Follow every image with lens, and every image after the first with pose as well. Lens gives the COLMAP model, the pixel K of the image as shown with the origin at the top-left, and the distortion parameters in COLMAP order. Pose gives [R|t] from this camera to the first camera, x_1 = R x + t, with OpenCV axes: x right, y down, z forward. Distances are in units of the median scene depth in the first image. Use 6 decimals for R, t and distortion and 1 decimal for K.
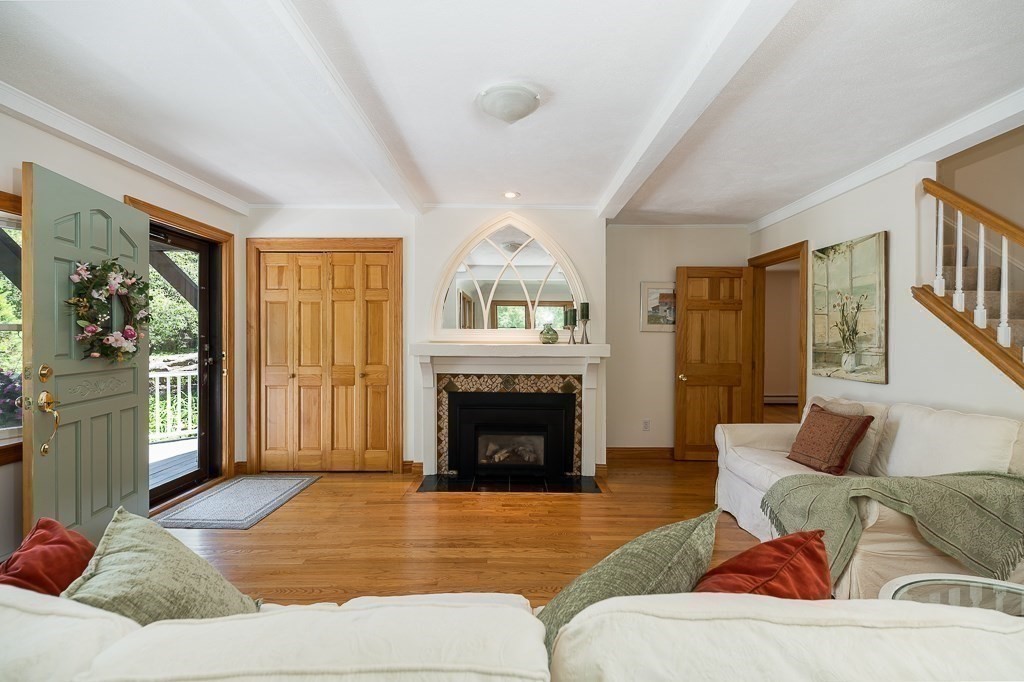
lens RADIAL K [[457.7, 0, 515.3], [0, 457.7, 343.0], [0, 0, 1]] dist [-0.000343, -0.000018]
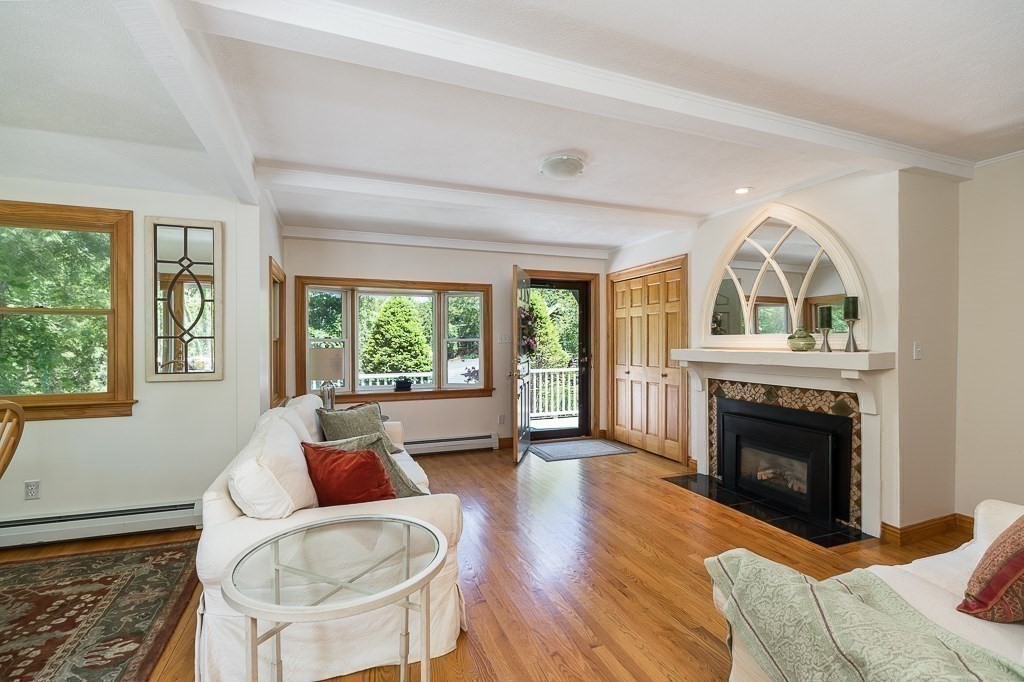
lens RADIAL K [[457.7, 0, 515.3], [0, 457.7, 343.0], [0, 0, 1]] dist [-0.000343, -0.000018]
pose [[0.356422, -0.002816, -0.934321, 0.641964], [-0.008229, 0.999947, -0.006153, -0.003361], [0.934289, 0.009881, 0.356380, 0.217988]]
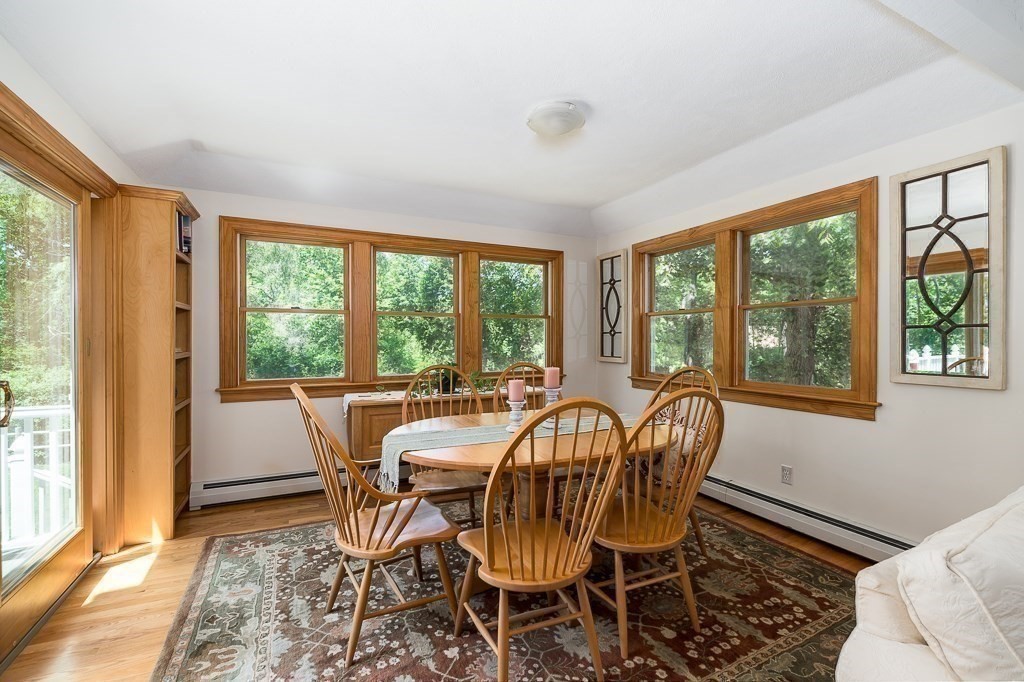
lens RADIAL K [[457.7, 0, 515.3], [0, 457.7, 343.0], [0, 0, 1]] dist [-0.000343, -0.000018]
pose [[-0.905000, 0.012053, -0.425240, 0.470116], [0.004386, 0.999810, 0.019003, -0.004795], [0.425388, 0.015333, -0.904881, 0.250768]]
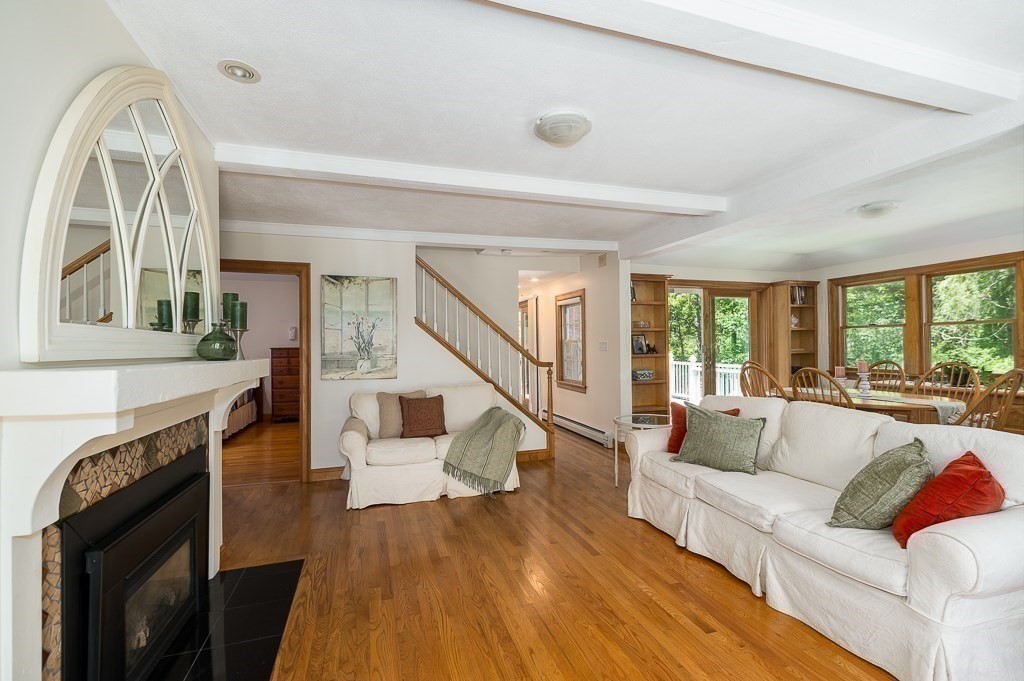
lens RADIAL K [[447.2, 0, 512.0], [0, 447.2, 340.5], [0, 0, 1]] dist [0.000010, 0.000021]
pose [[-0.300112, 0.014991, 0.953786, -0.538174], [0.018940, 0.999773, -0.009754, -0.010268], [-0.953716, 0.015137, -0.300328, 0.795468]]
